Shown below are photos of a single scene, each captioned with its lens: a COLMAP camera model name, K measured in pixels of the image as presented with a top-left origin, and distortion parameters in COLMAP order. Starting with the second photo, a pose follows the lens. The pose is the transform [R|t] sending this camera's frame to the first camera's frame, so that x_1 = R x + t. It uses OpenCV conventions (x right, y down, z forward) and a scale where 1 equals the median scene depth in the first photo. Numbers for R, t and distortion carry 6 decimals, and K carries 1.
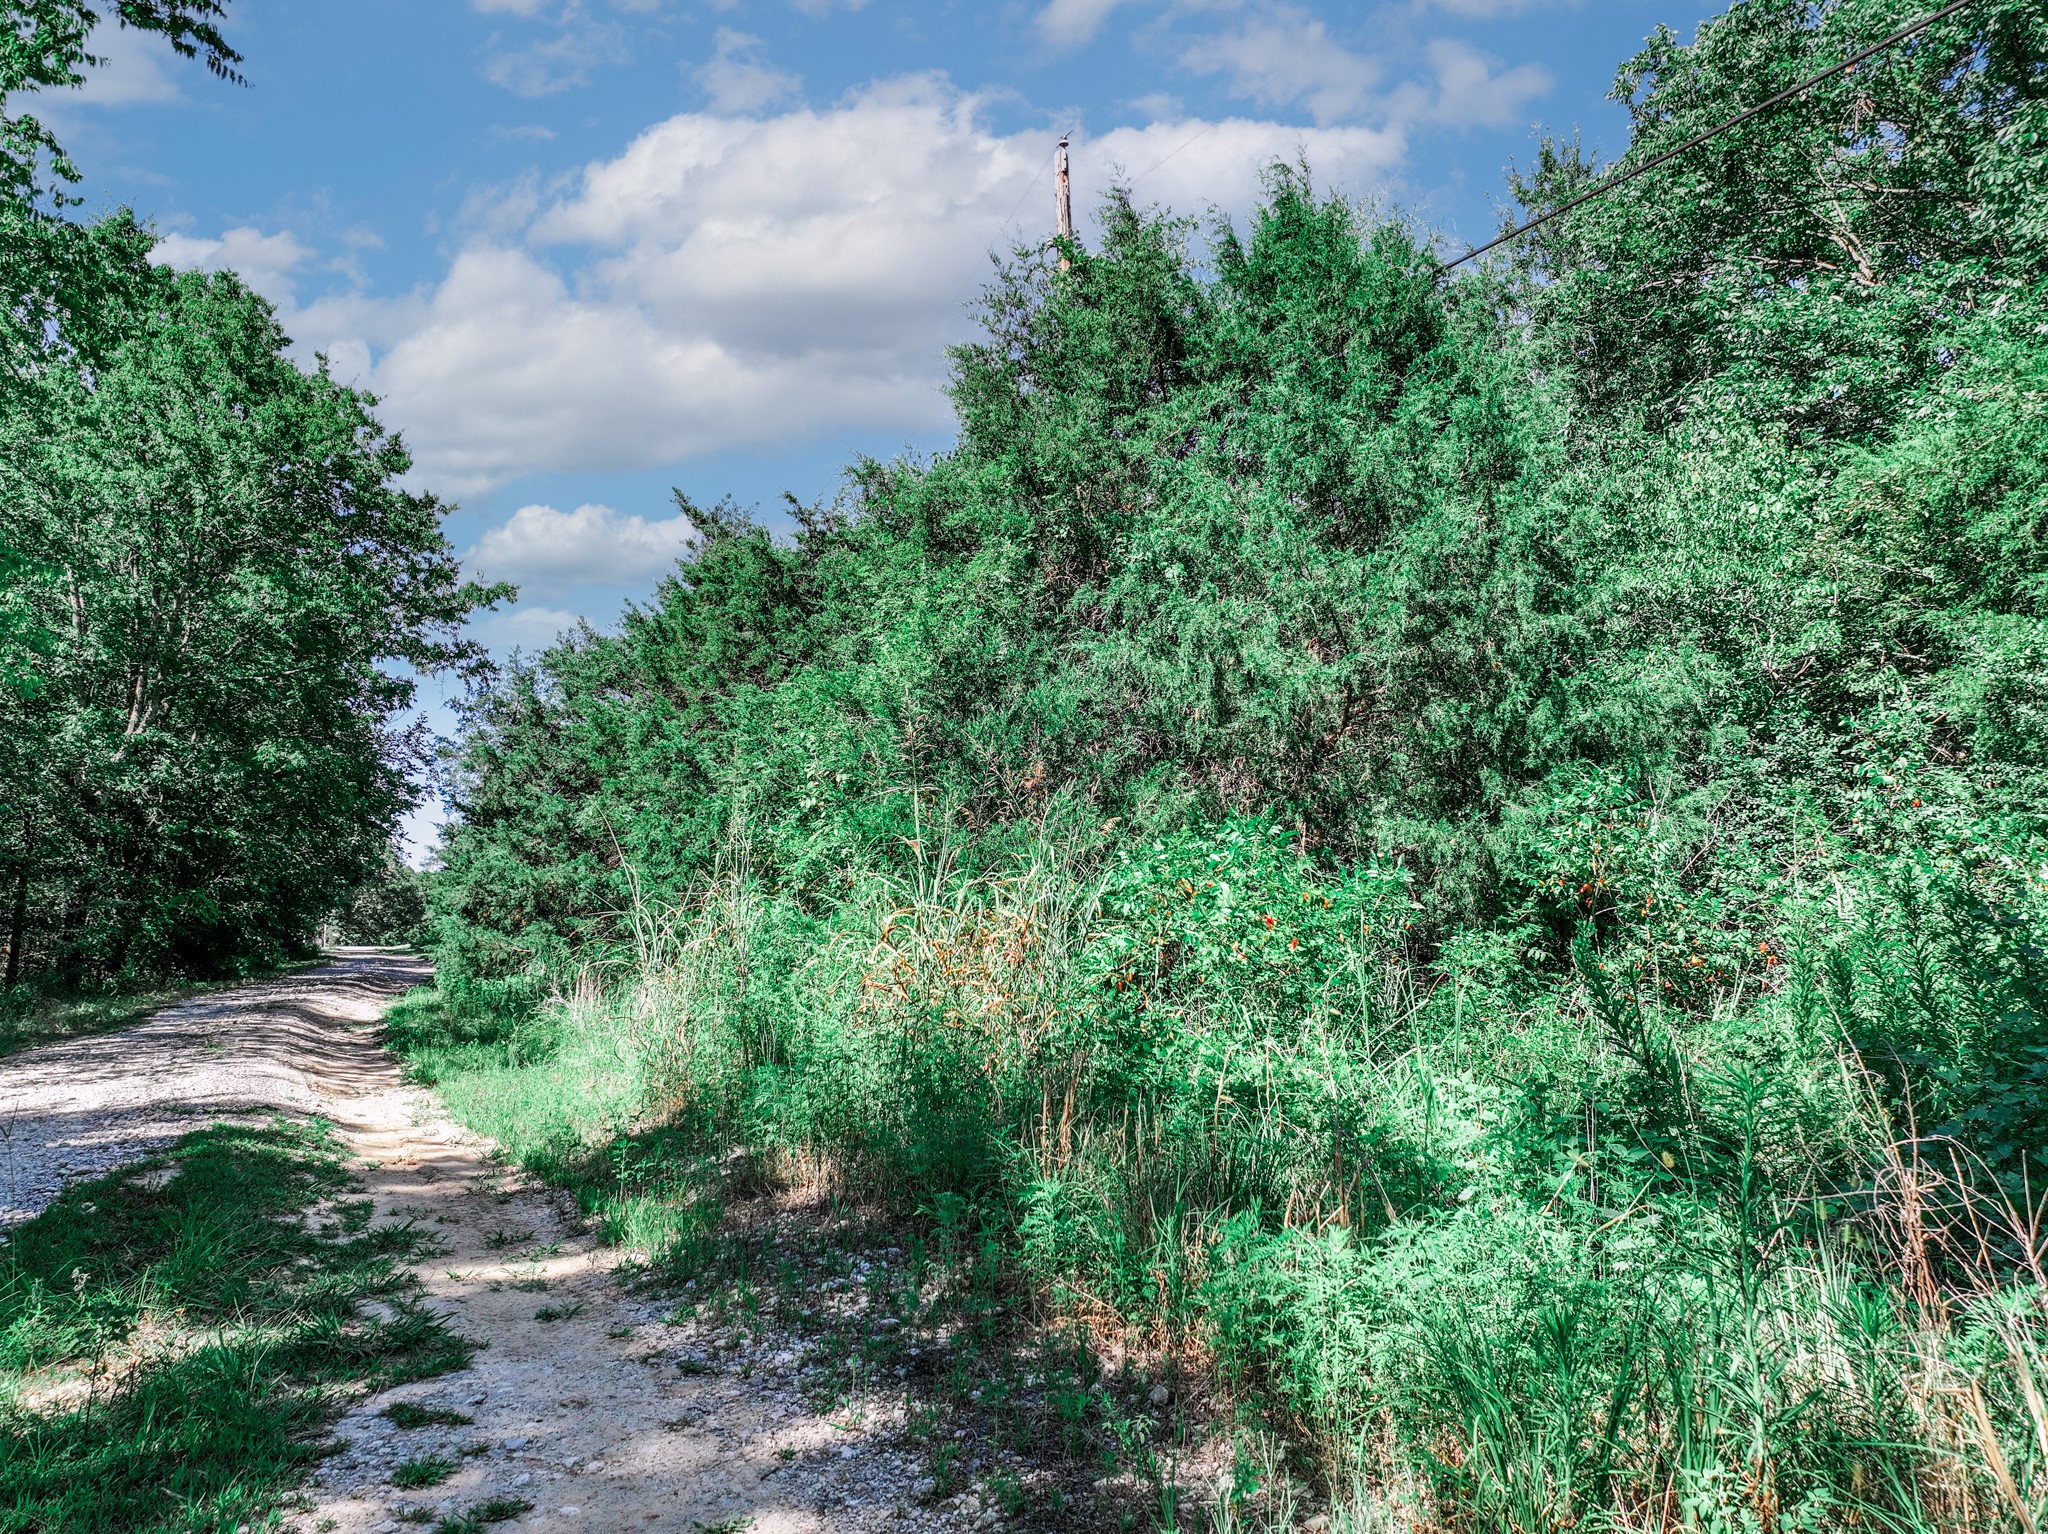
lens RADIAL K [[1432.4, 0, 1025.4], [0, 1432.4, 774.1], [0, 0, 1]] dist [0.009710, 0.004388]
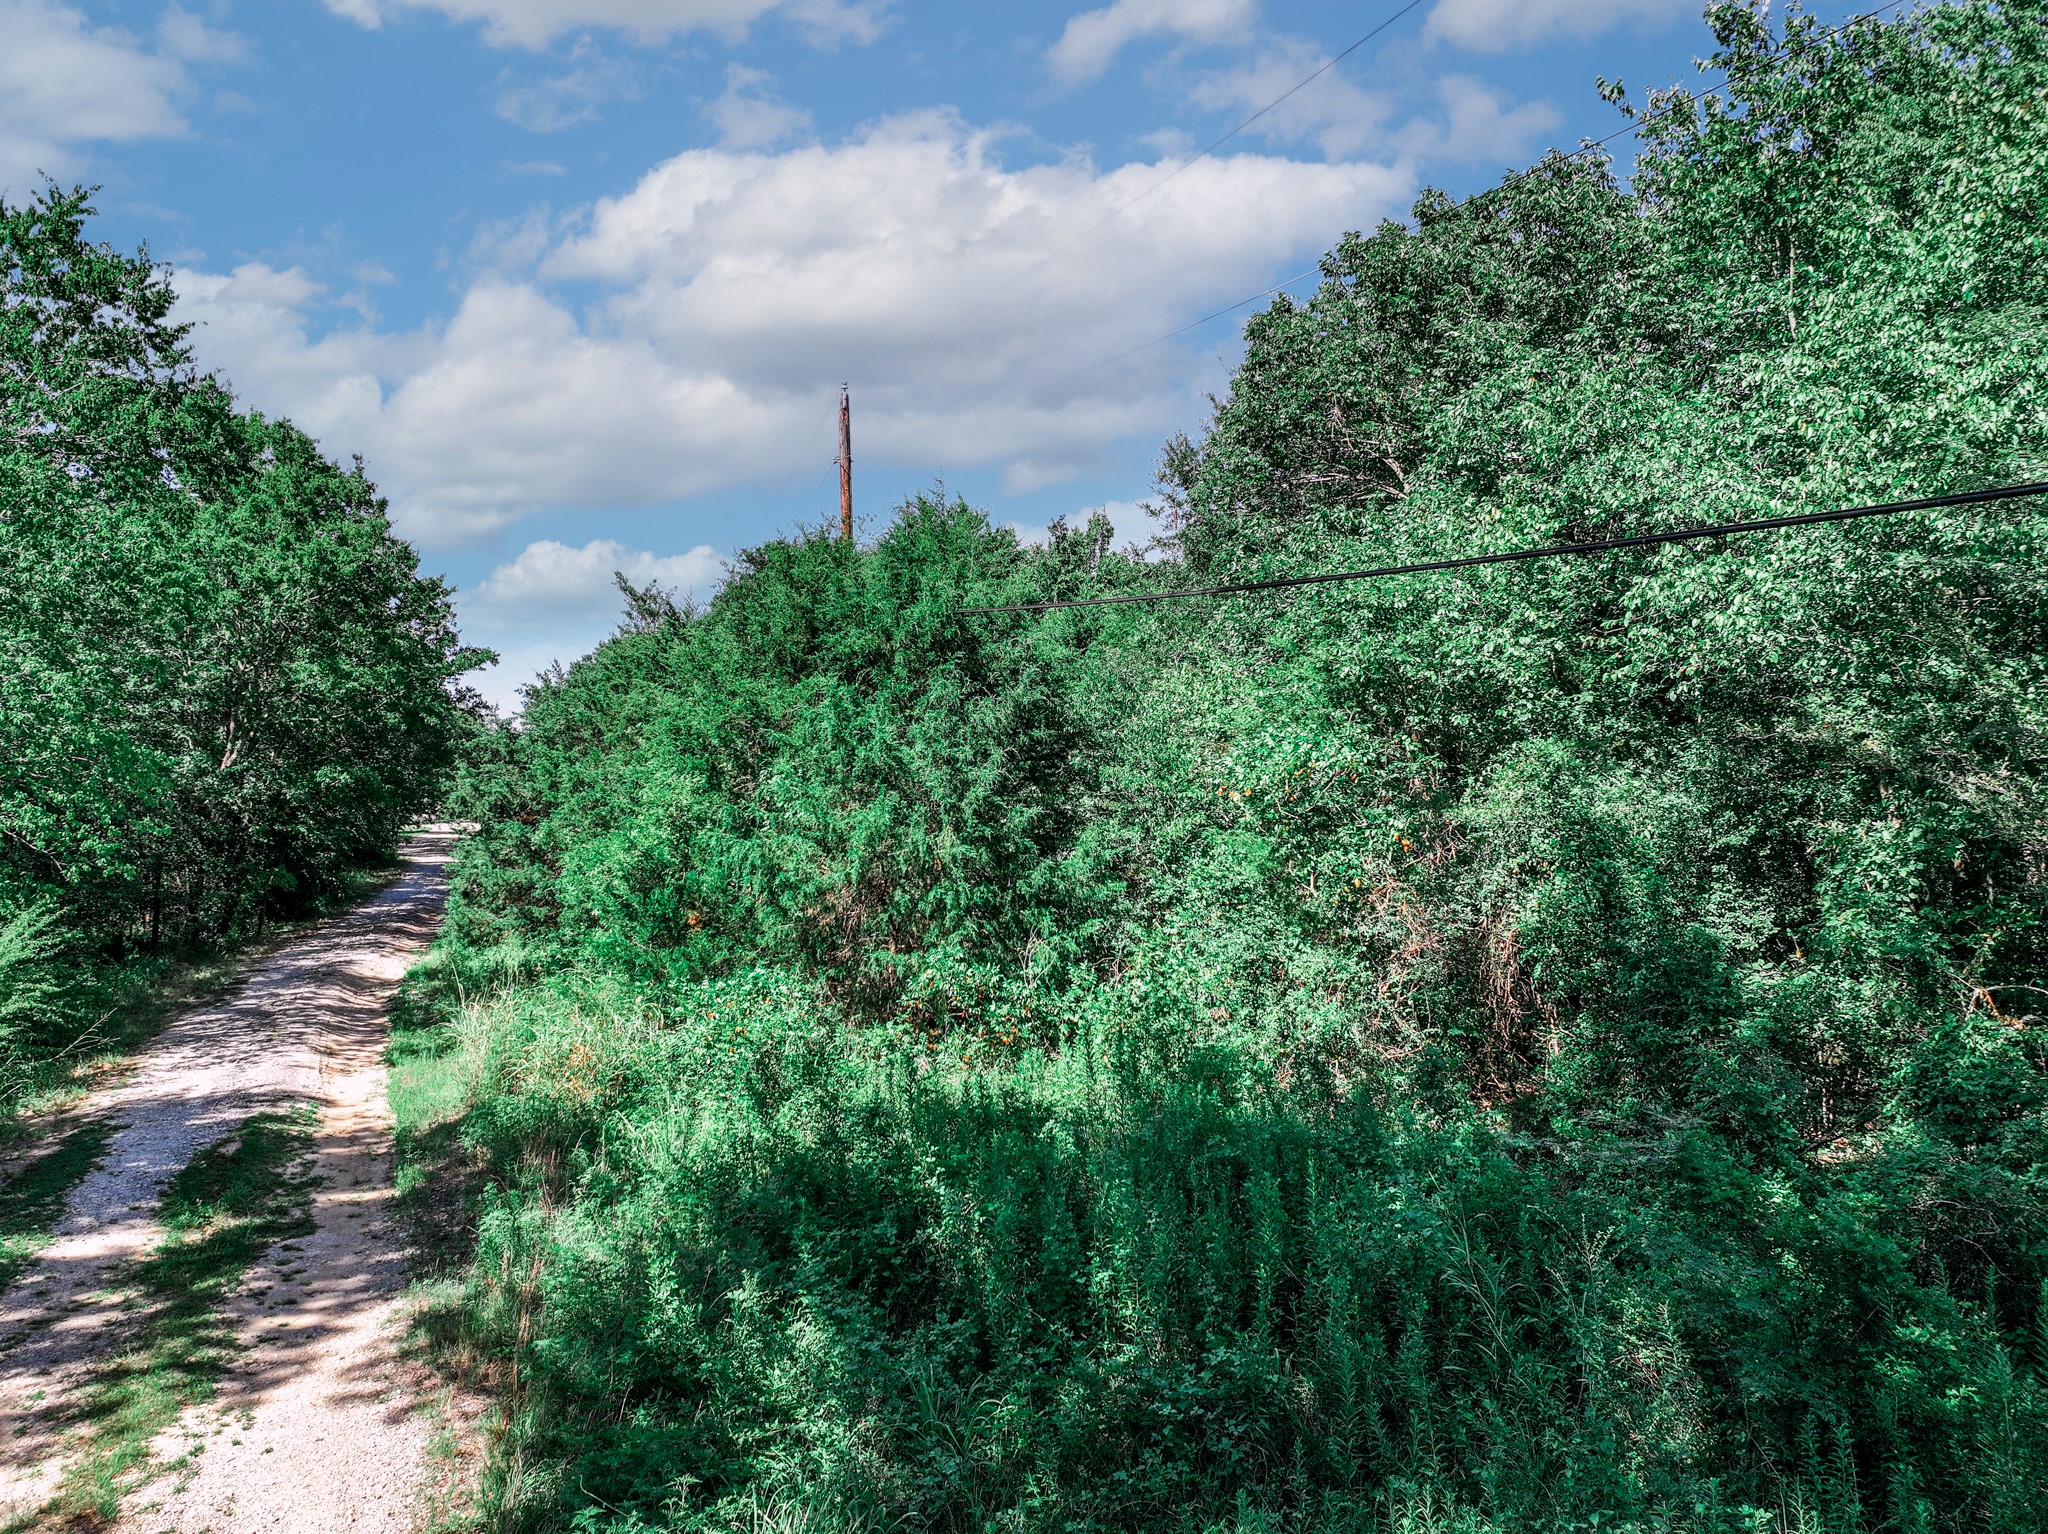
lens RADIAL K [[1432.4, 0, 1022.3], [0, 1432.4, 760.6], [0, 0, 1]] dist [0.009710, 0.004388]
pose [[0.998158, 0.011956, -0.059481, 0.469507], [-0.006777, 0.996227, 0.086524, -0.319153], [0.060291, -0.085962, 0.994473, -0.691048]]
